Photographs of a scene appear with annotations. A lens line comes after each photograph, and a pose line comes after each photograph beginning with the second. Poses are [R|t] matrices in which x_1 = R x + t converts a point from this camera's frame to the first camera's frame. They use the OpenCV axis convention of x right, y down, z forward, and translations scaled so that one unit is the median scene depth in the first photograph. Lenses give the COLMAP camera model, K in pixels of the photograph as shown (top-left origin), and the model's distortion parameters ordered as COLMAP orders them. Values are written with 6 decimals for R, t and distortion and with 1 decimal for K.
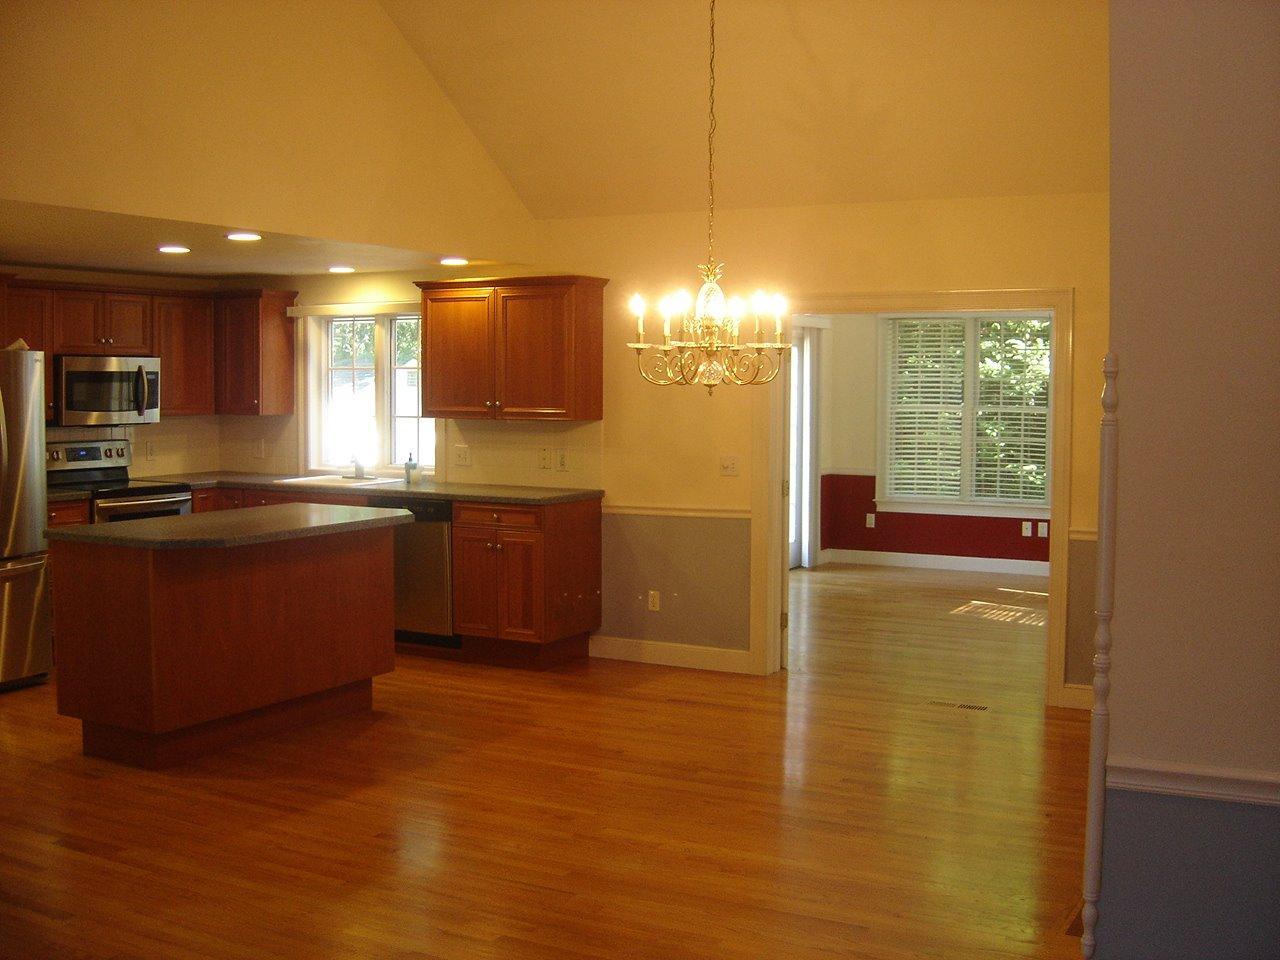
lens RADIAL K [[1429.6, 0, 640.0], [0, 1429.6, 480.0], [0, 0, 1]] dist [-0.146295, 0.023338]
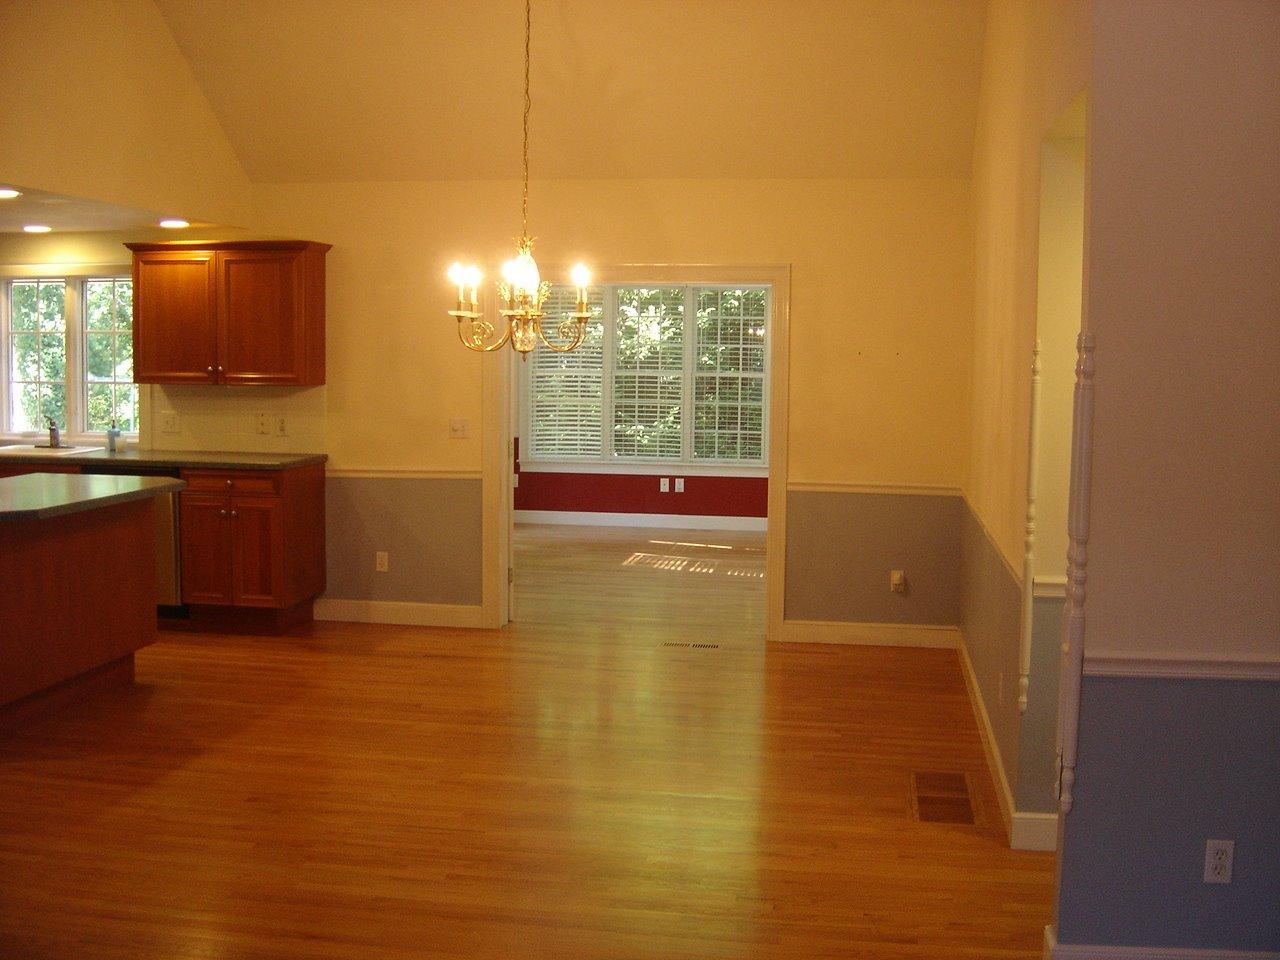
lens RADIAL K [[1429.6, 0, 640.0], [0, 1429.6, 480.0], [0, 0, 1]] dist [-0.146295, 0.023338]
pose [[0.942176, -0.023558, 0.334290, -0.150783], [0.015008, 0.999491, 0.028135, 0.000307], [-0.334782, -0.021491, 0.942050, -0.018014]]
